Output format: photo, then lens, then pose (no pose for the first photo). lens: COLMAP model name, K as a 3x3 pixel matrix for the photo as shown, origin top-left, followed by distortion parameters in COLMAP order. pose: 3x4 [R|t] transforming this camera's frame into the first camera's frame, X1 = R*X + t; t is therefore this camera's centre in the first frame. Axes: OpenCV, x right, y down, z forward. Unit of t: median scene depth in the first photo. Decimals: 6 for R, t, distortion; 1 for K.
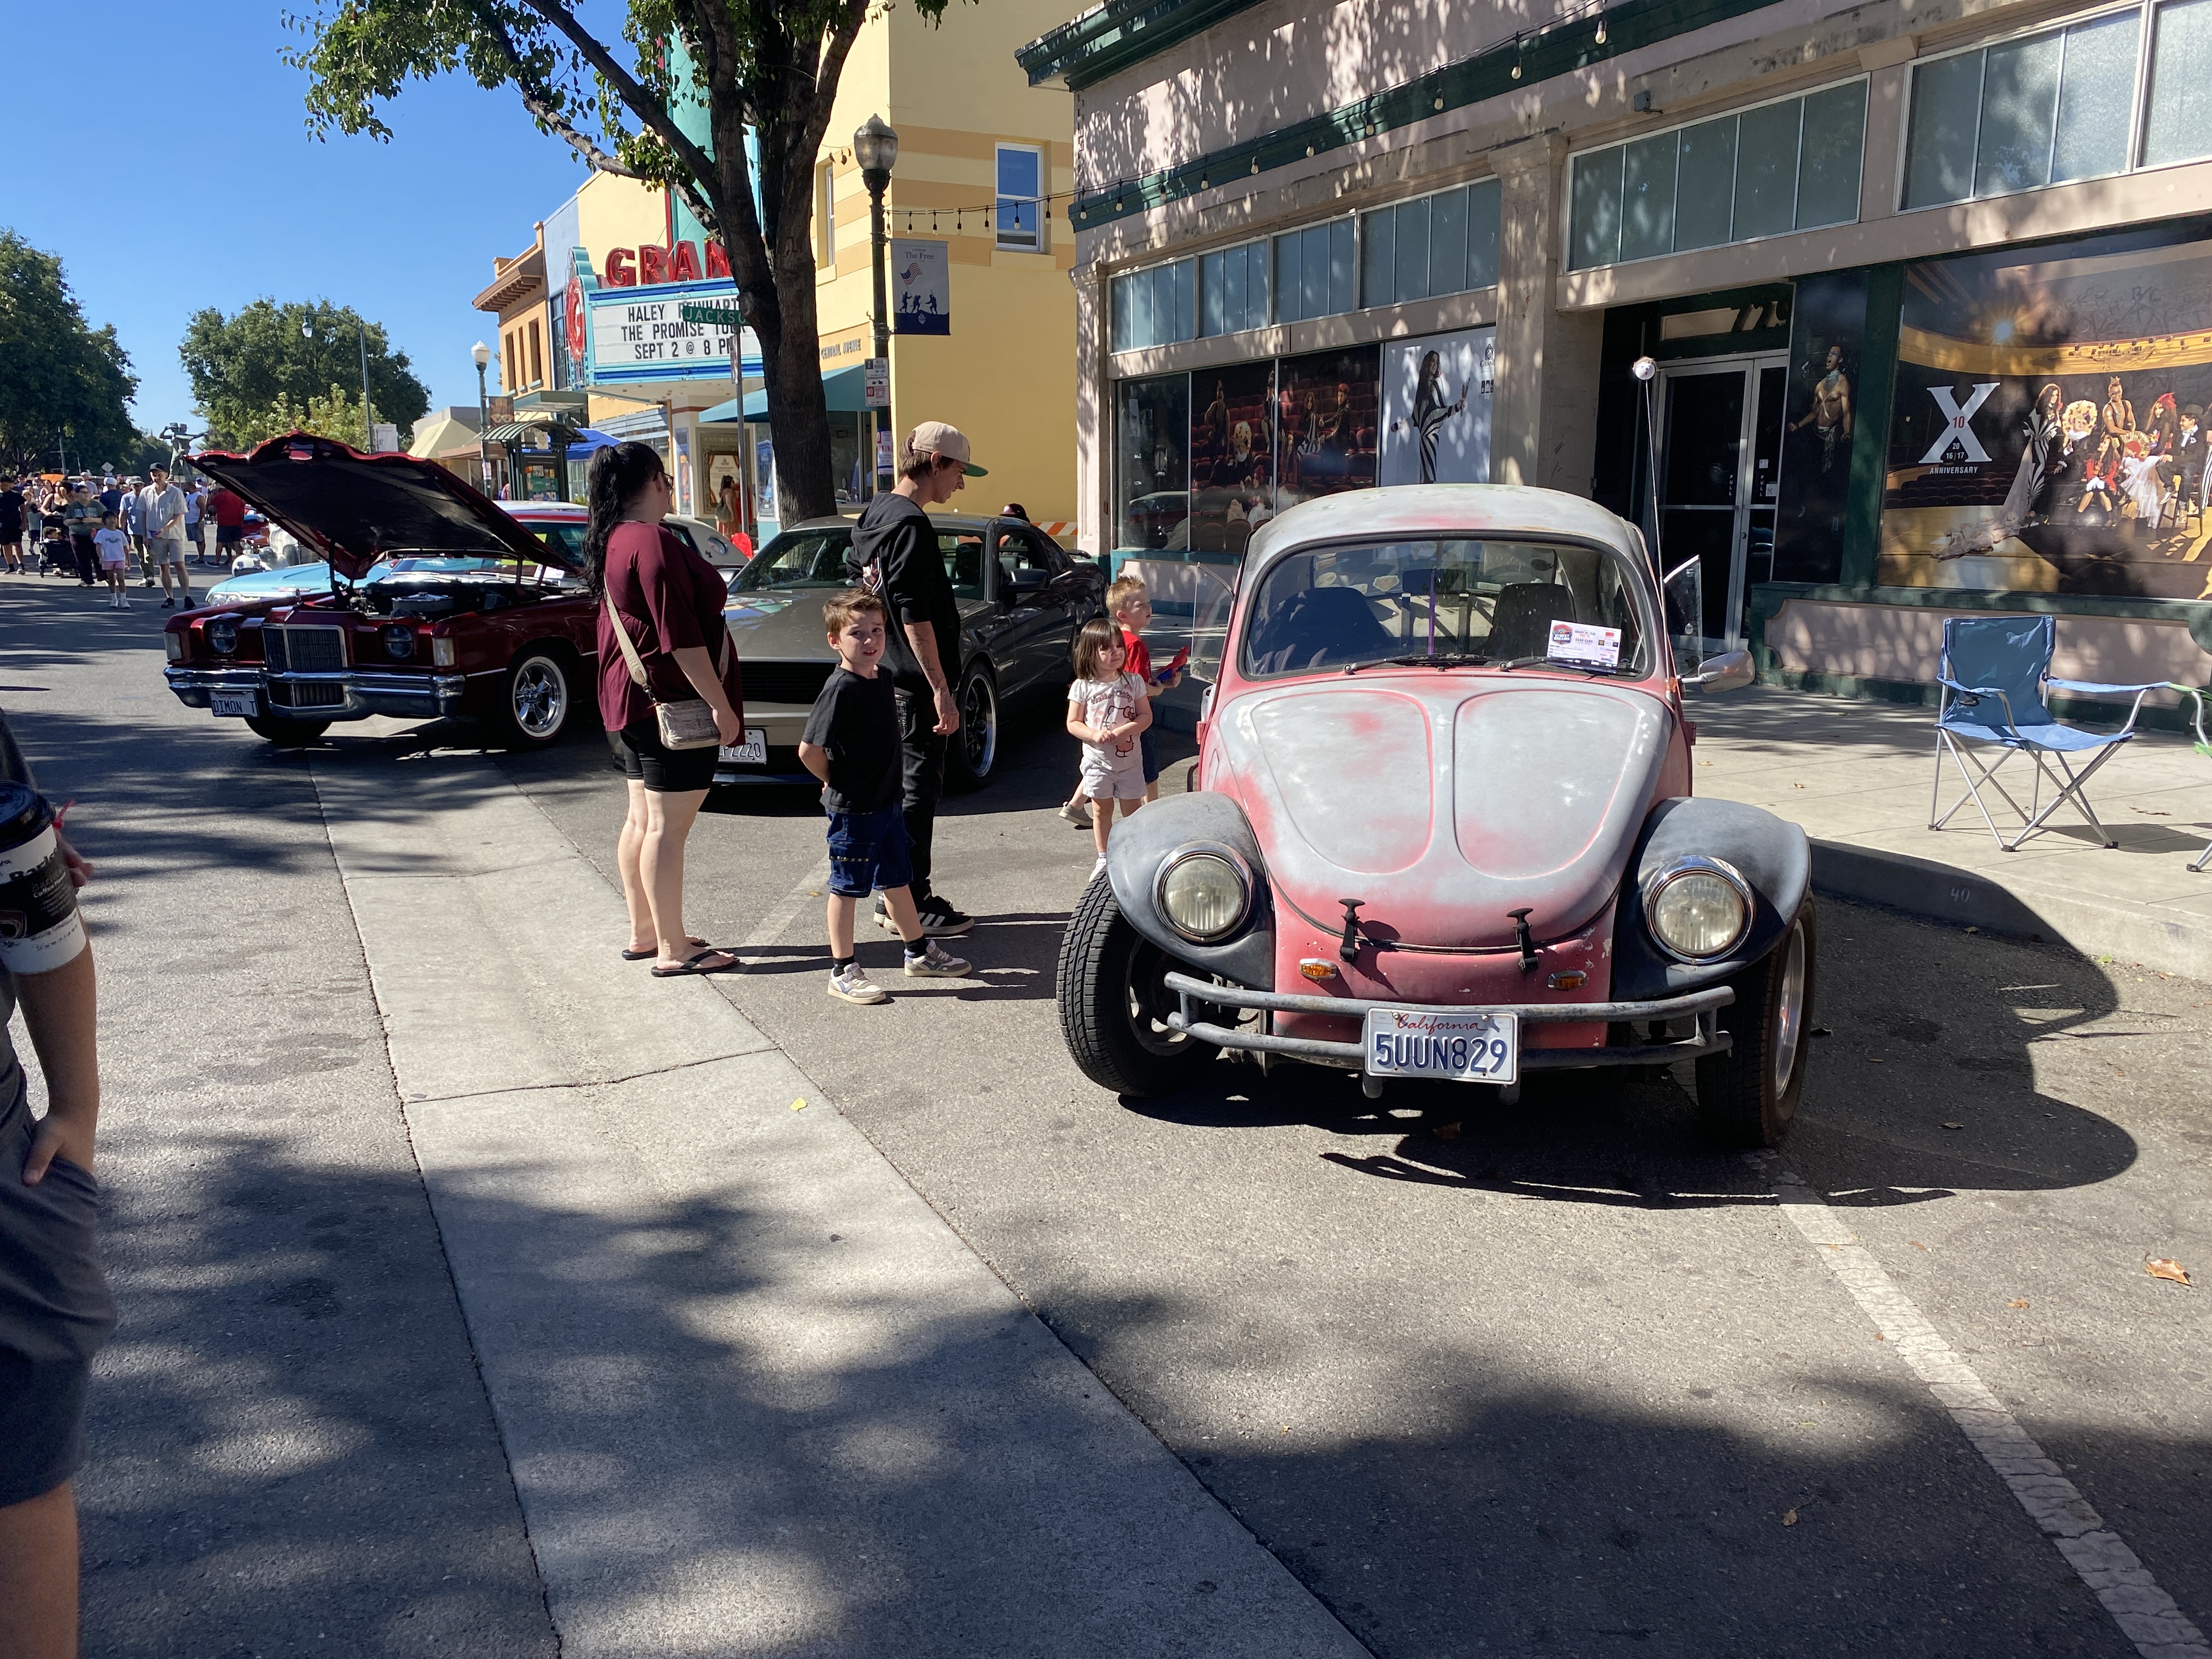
lens RADIAL K [[1670.7, 0, 1106.0], [0, 1670.7, 829.5], [0, 0, 1]] dist [-0.002339, 0.001196]
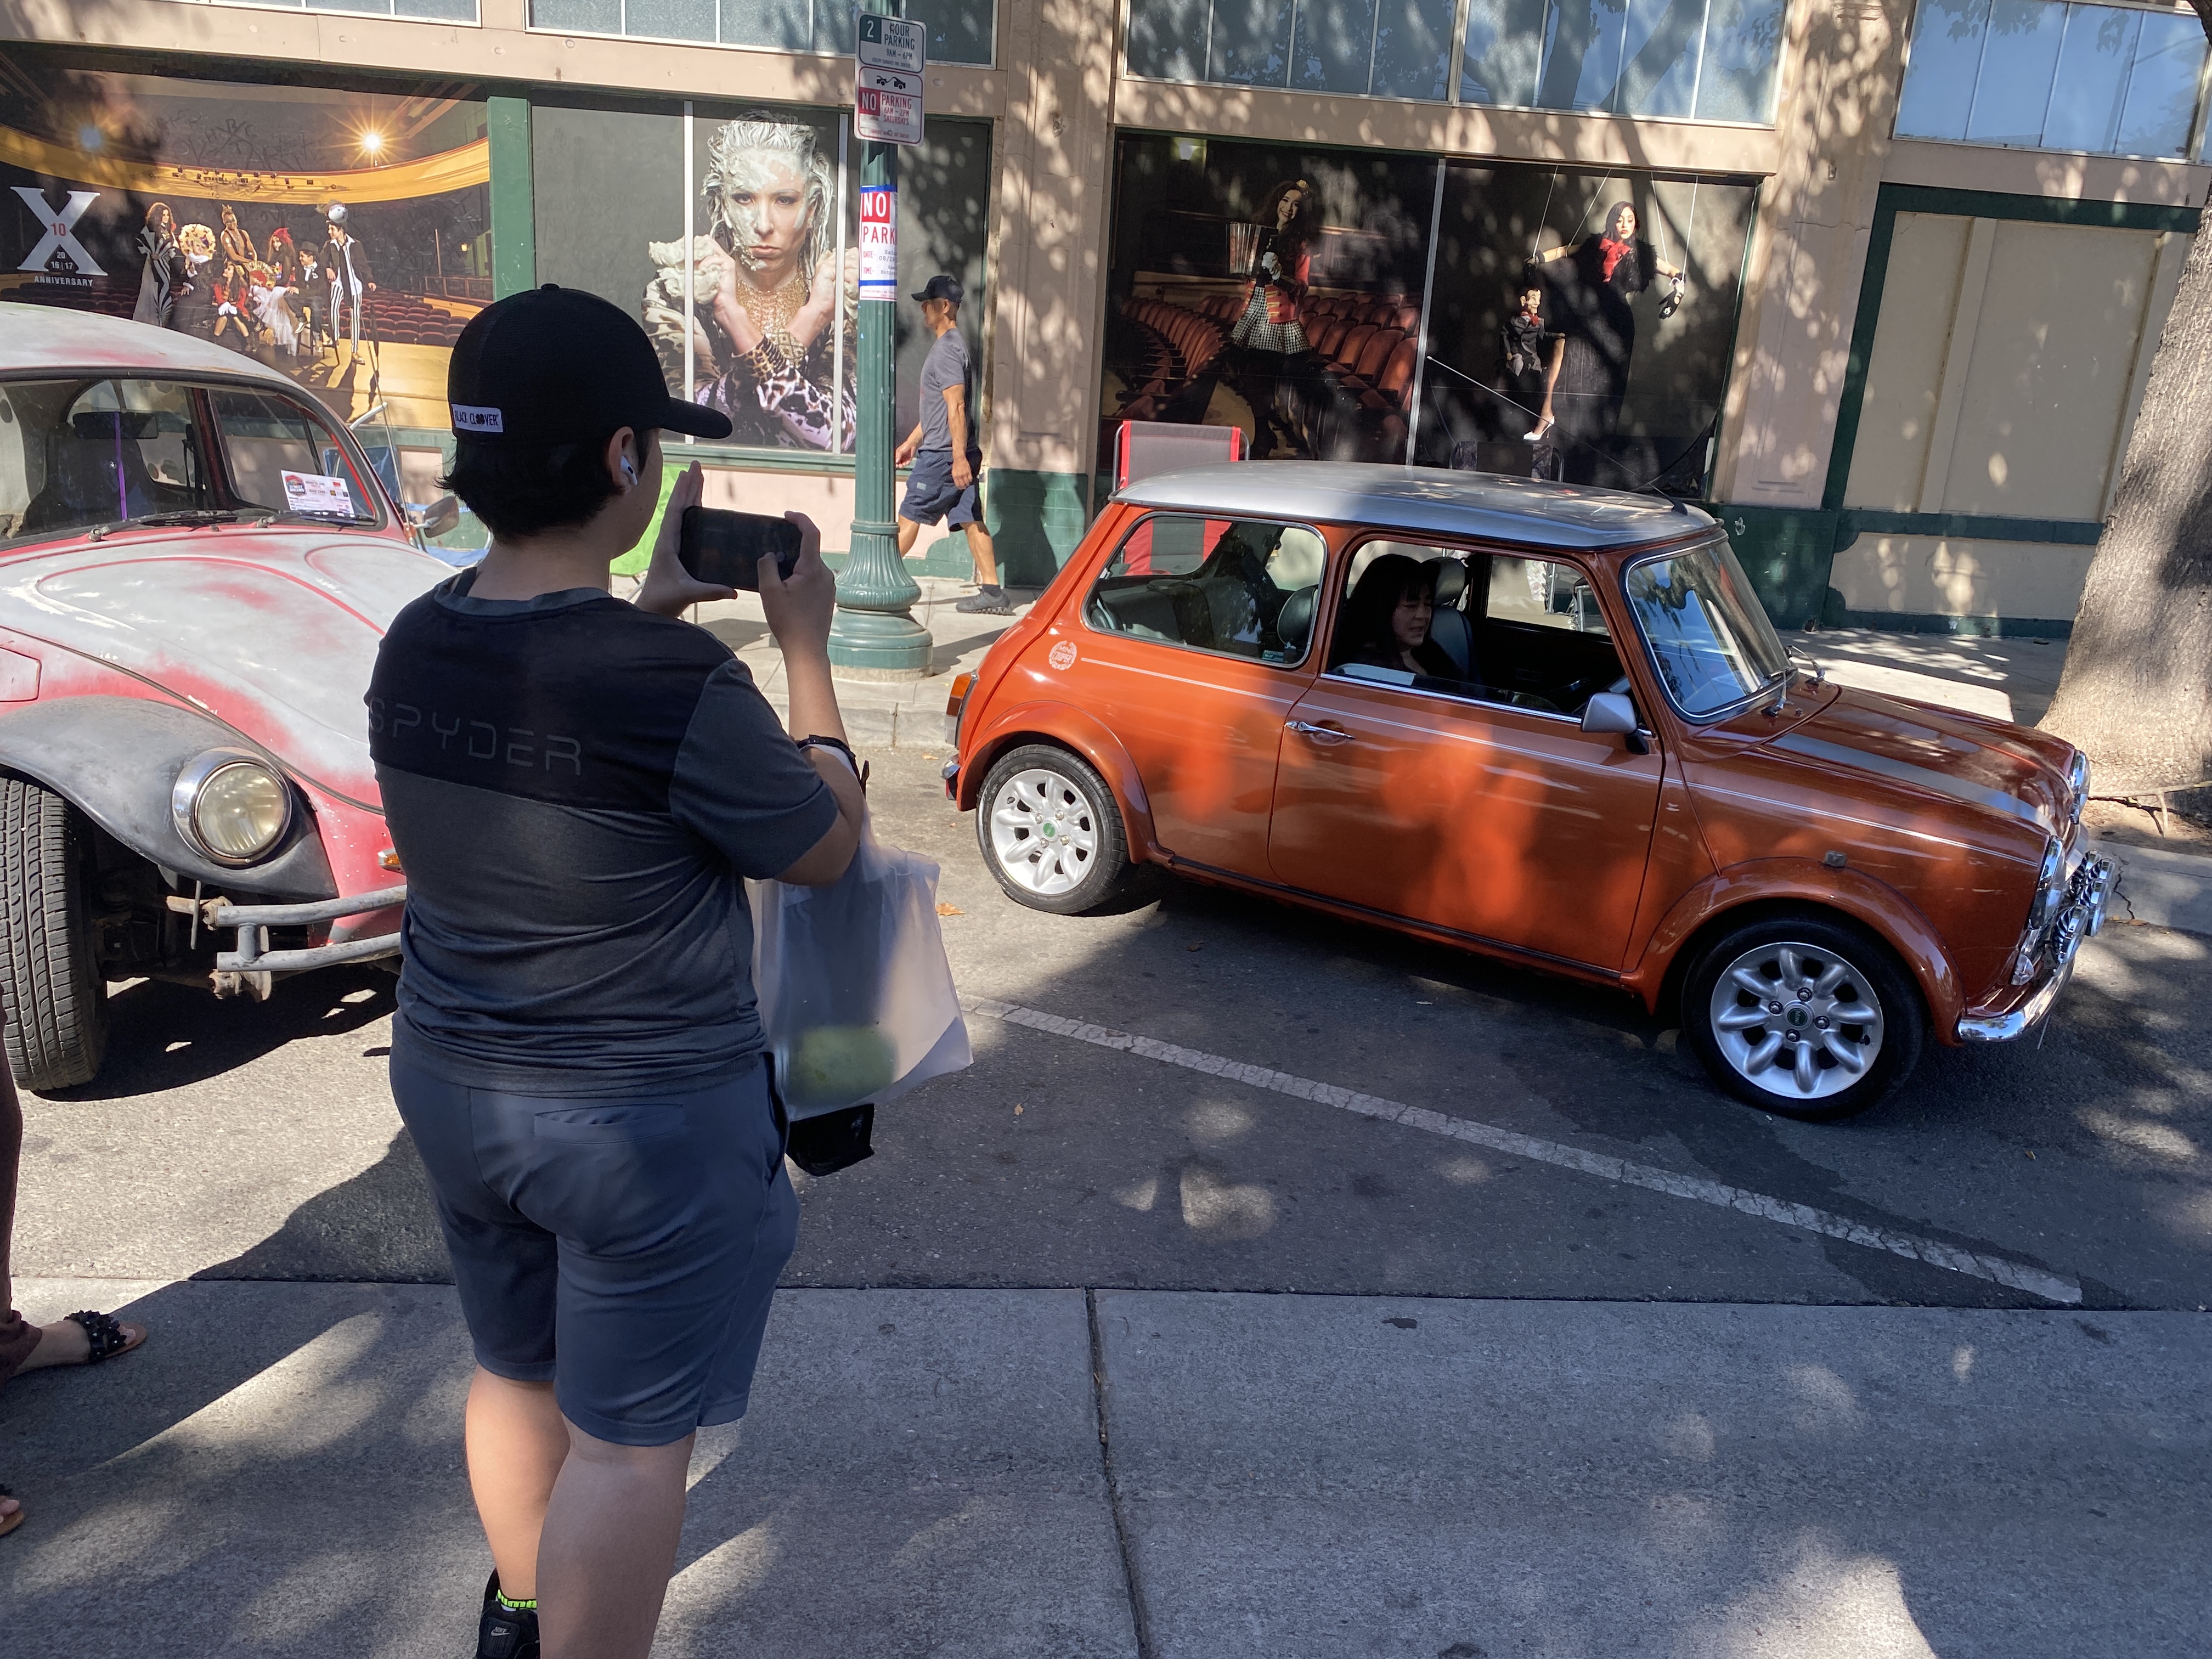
lens RADIAL K [[1670.7, 0, 1106.0], [0, 1670.7, 829.5], [0, 0, 1]] dist [-0.002339, 0.001196]
pose [[0.361470, -0.219652, 0.906141, -0.233266], [0.111965, 0.975048, 0.191691, -0.027533], [-0.925637, 0.032165, 0.377044, 0.104905]]
